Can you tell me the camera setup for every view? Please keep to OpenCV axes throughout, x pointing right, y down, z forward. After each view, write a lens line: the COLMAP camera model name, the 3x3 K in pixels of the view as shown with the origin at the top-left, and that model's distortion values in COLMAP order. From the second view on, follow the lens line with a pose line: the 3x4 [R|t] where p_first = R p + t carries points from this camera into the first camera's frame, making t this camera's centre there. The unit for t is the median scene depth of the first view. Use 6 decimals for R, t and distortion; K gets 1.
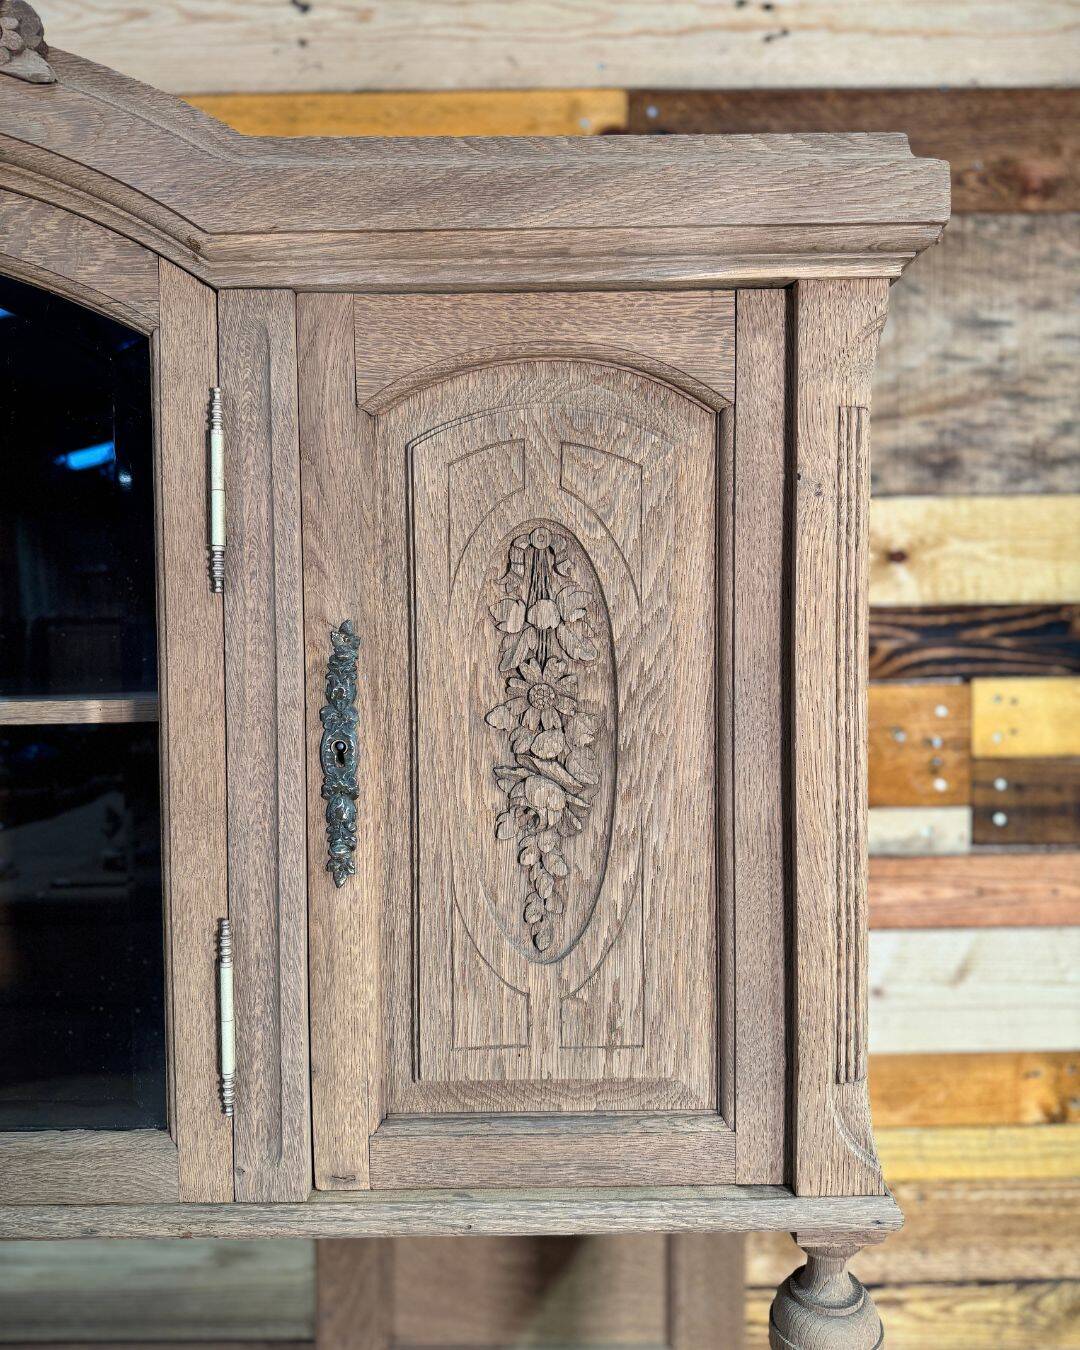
lens RADIAL K [[1017.8, 0, 540.8], [0, 1017.8, 678.0], [0, 0, 1]] dist [0.036618, -0.044948]
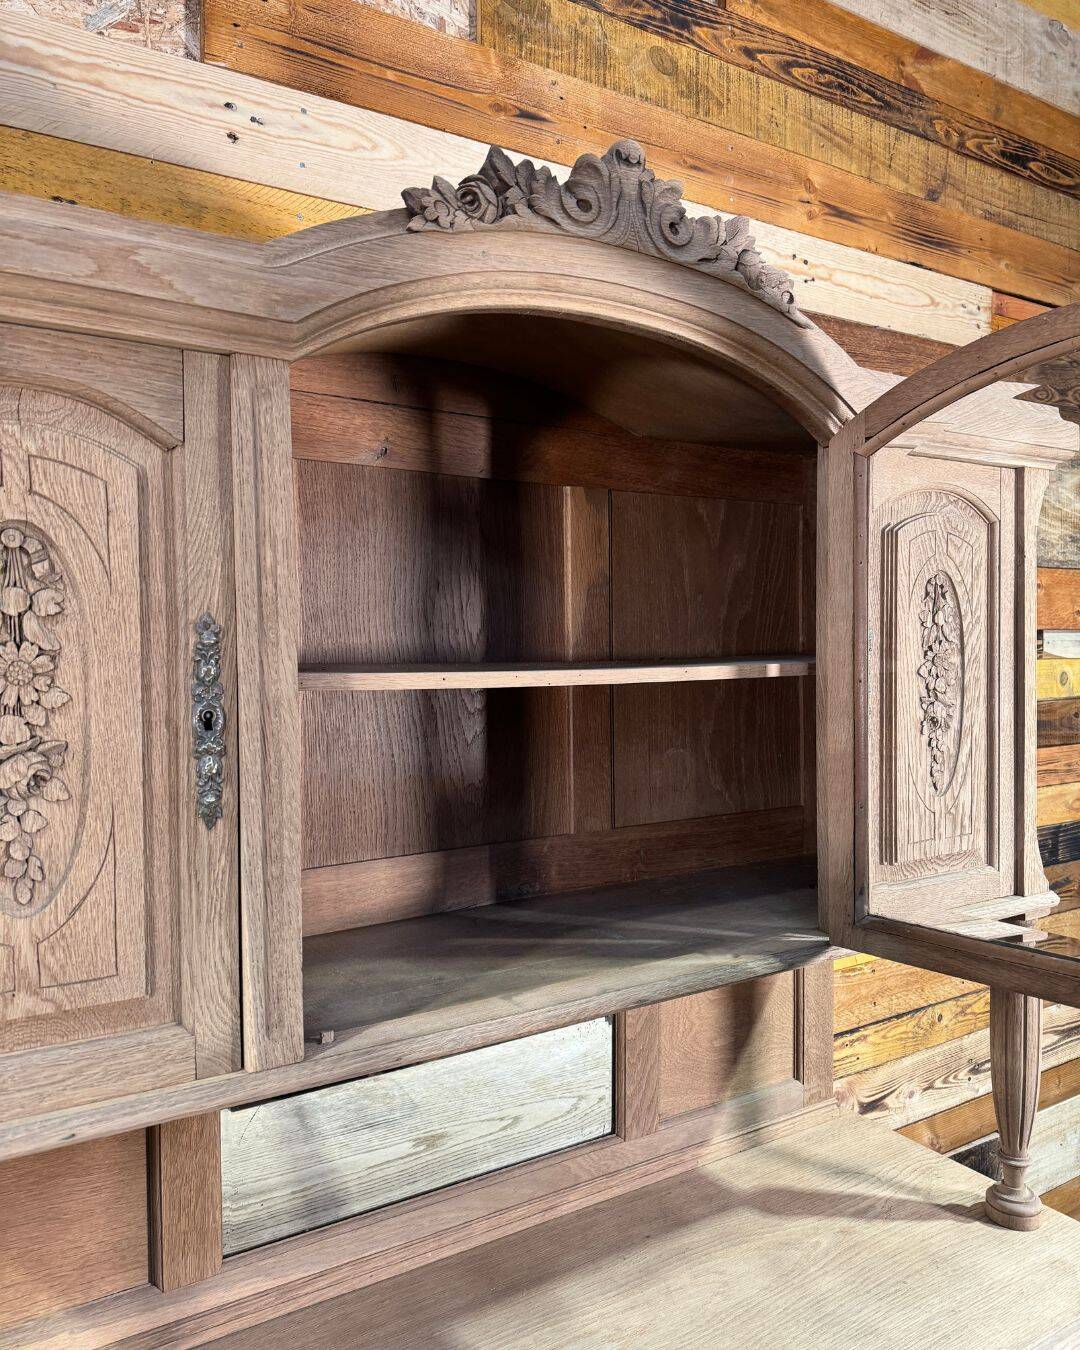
lens RADIAL K [[1017.8, 0, 544.6], [0, 1017.8, 670.3], [0, 0, 1]] dist [0.036618, -0.044948]
pose [[0.848429, -0.009337, 0.529227, -1.670240], [0.026262, 0.999356, -0.024469, 0.065227], [-0.528658, 0.034659, 0.848127, -0.276367]]
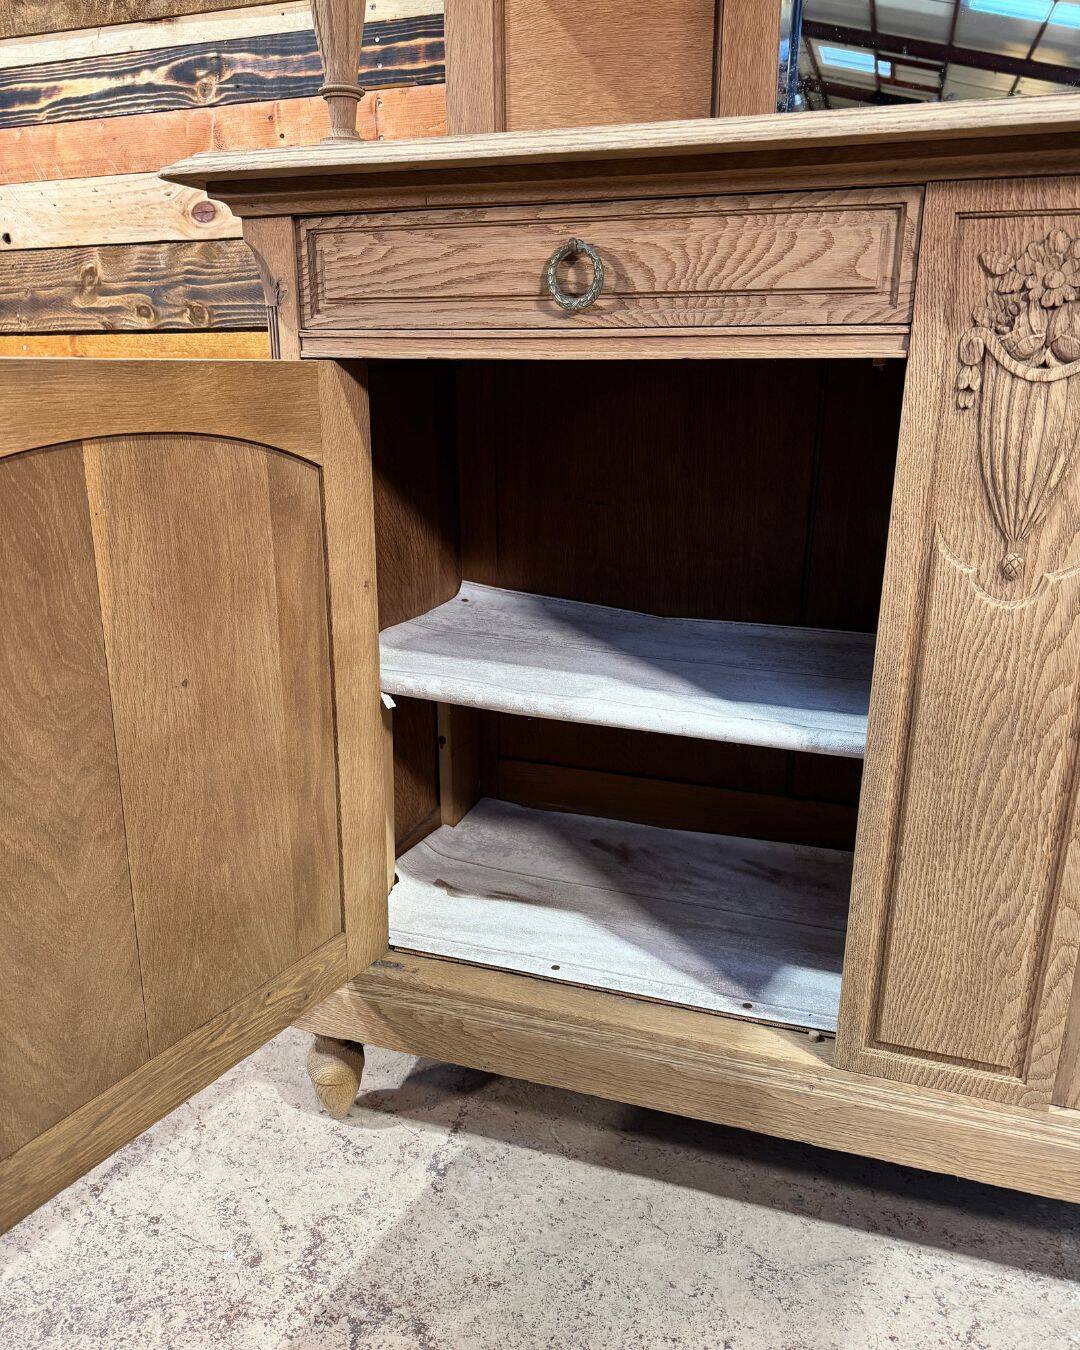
lens RADIAL K [[1017.8, 0, 536.5], [0, 1017.8, 673.9], [0, 0, 1]] dist [0.036618, -0.044948]
pose [[0.946972, 0.101313, -0.304927, -0.935735], [-0.023968, 0.968619, 0.247393, 1.568385], [0.320422, -0.226966, 0.919683, -0.574685]]
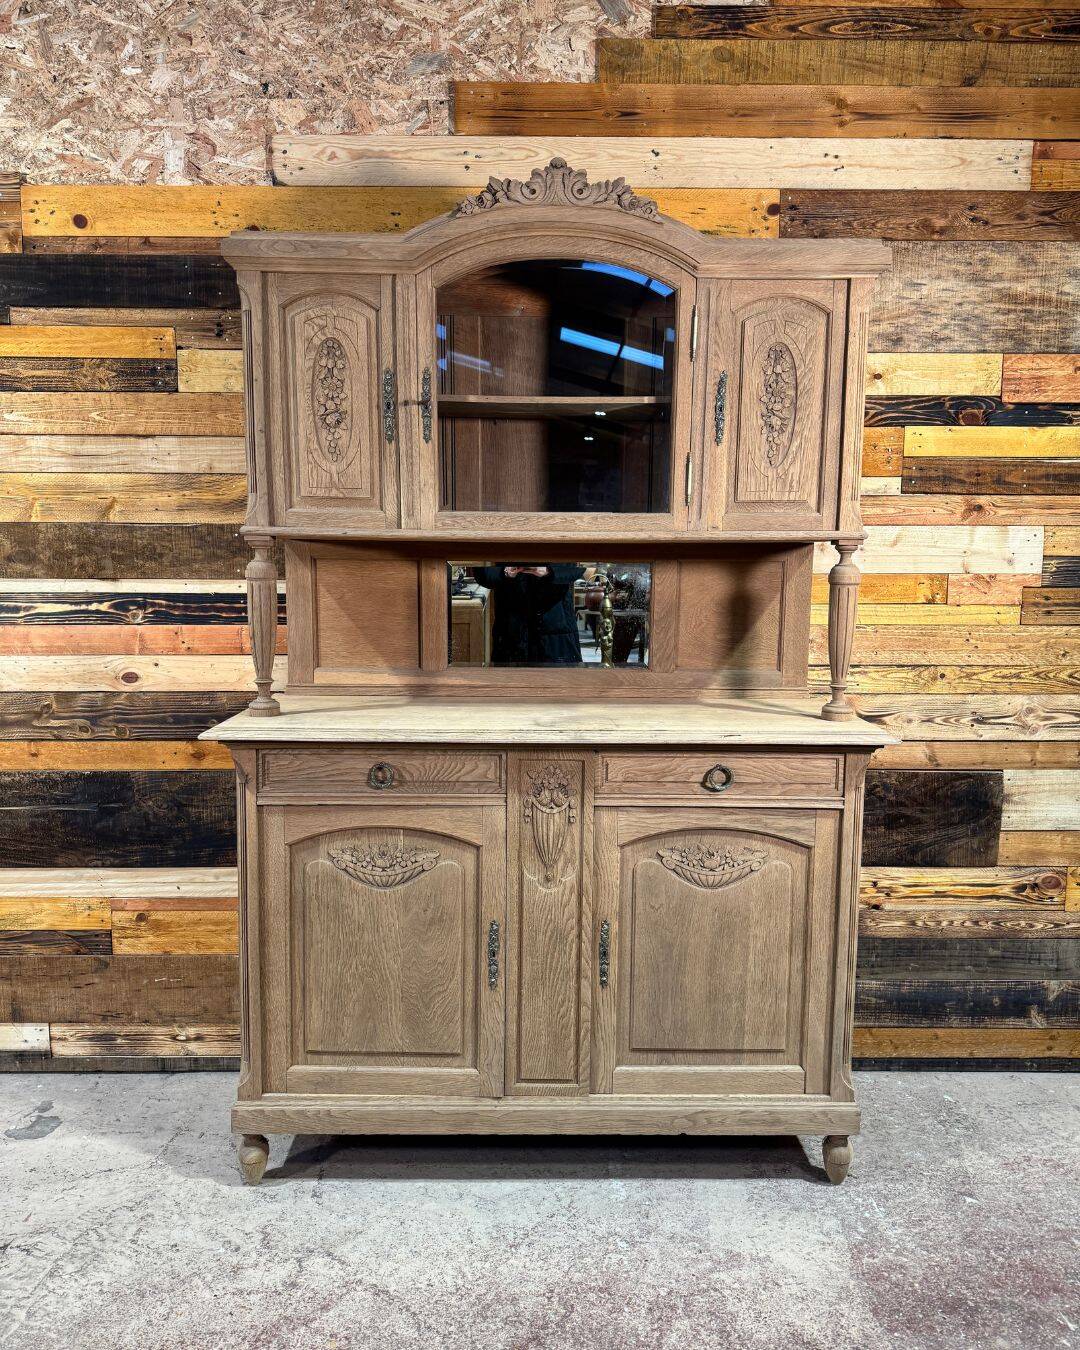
lens RADIAL K [[1017.8, 0, 539.5], [0, 1017.8, 675.7], [0, 0, 1]] dist [0.036618, -0.044948]
pose [[0.999835, 0.016329, 0.007909, -0.847554], [-0.016837, 0.997467, 0.069114, 0.778650], [-0.006761, -0.069236, 0.997577, -2.681929]]
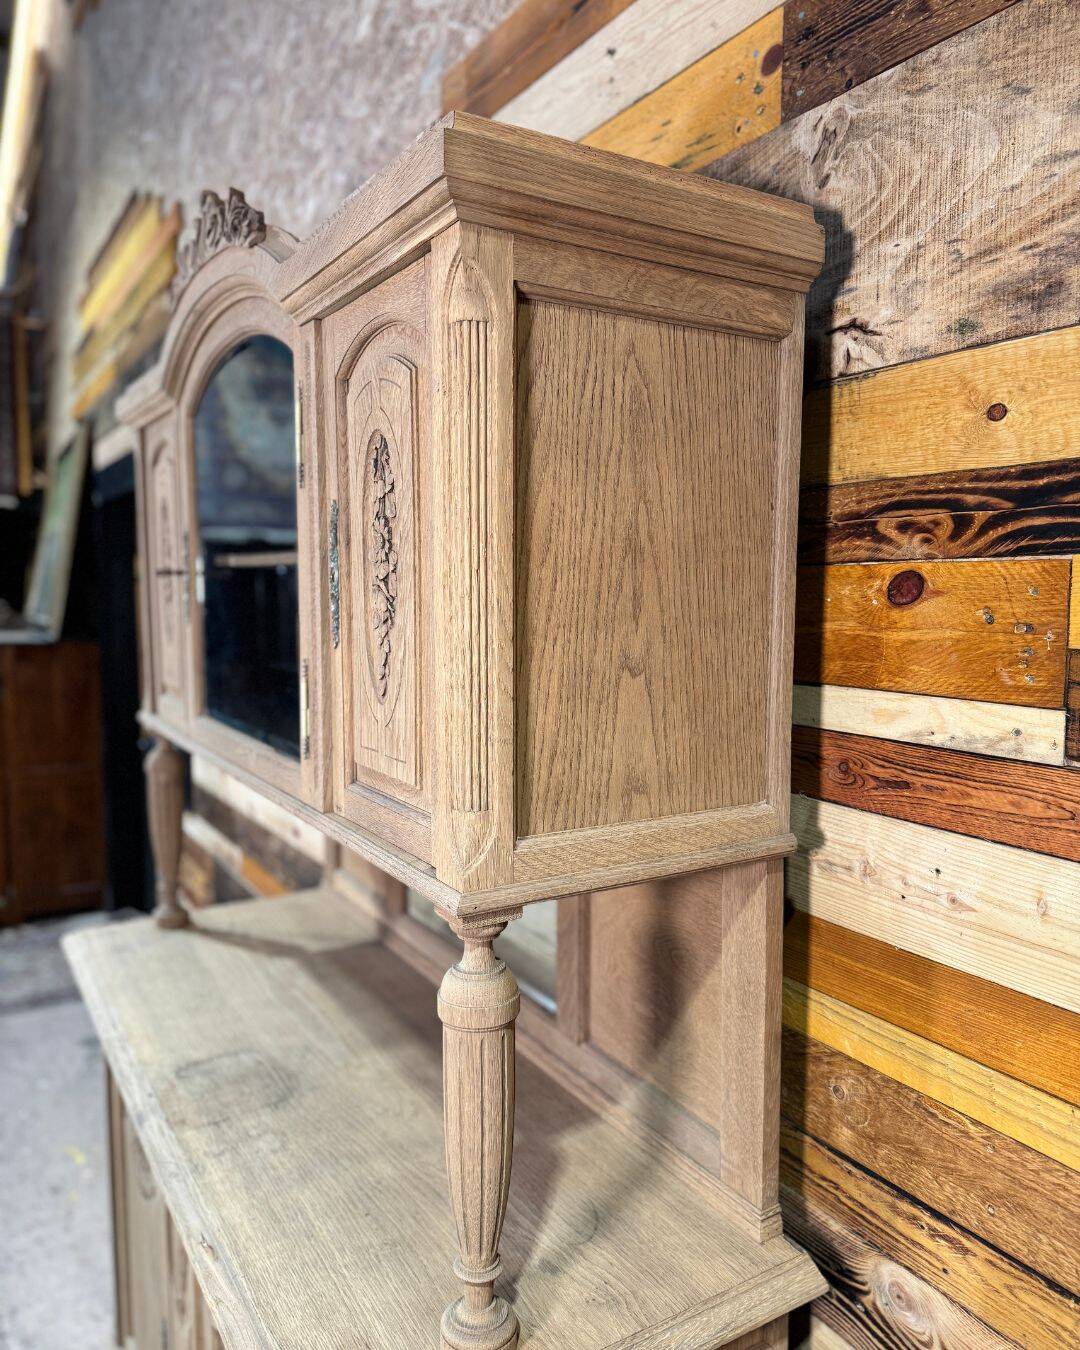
lens RADIAL K [[1017.8, 0, 546.2], [0, 1017.8, 677.1], [0, 0, 1]] dist [0.036618, -0.044948]
pose [[0.520941, 0.091996, -0.848621, 1.507866], [-0.050858, 0.995754, 0.076727, 0.096884], [0.852076, 0.003189, 0.523408, 0.364327]]
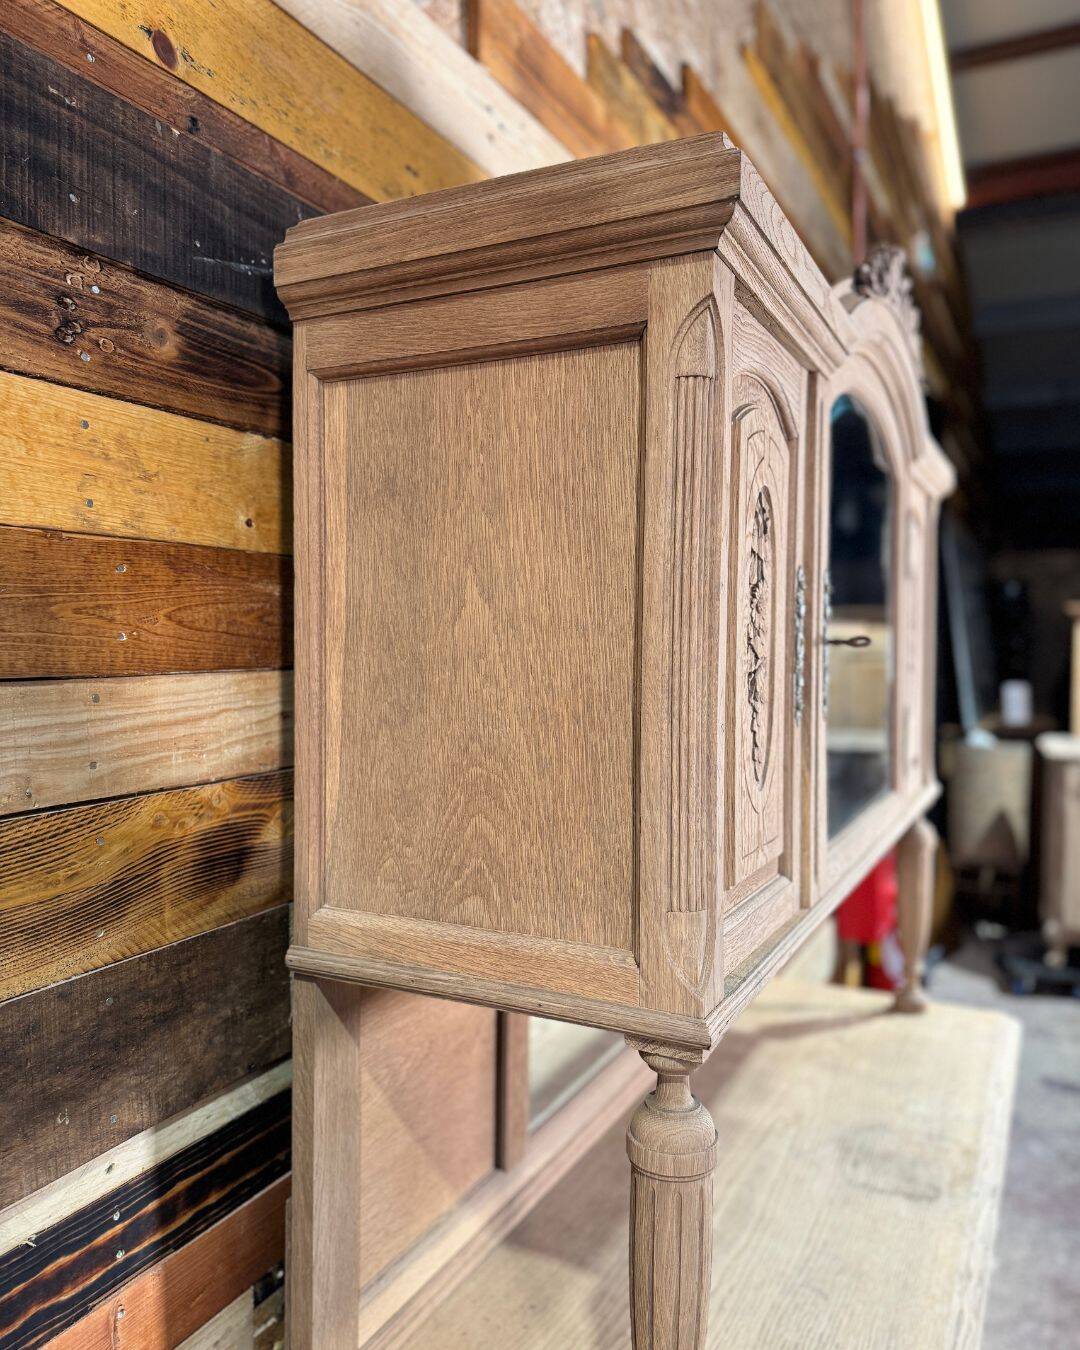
lens RADIAL K [[1017.8, 0, 544.1], [0, 1017.8, 679.2], [0, 0, 1]] dist [0.036618, -0.044948]
pose [[0.457337, -0.021445, 0.889035, -2.992206], [0.035952, 0.999338, 0.005611, 0.111740], [-0.888567, 0.029396, 0.457805, 0.589862]]
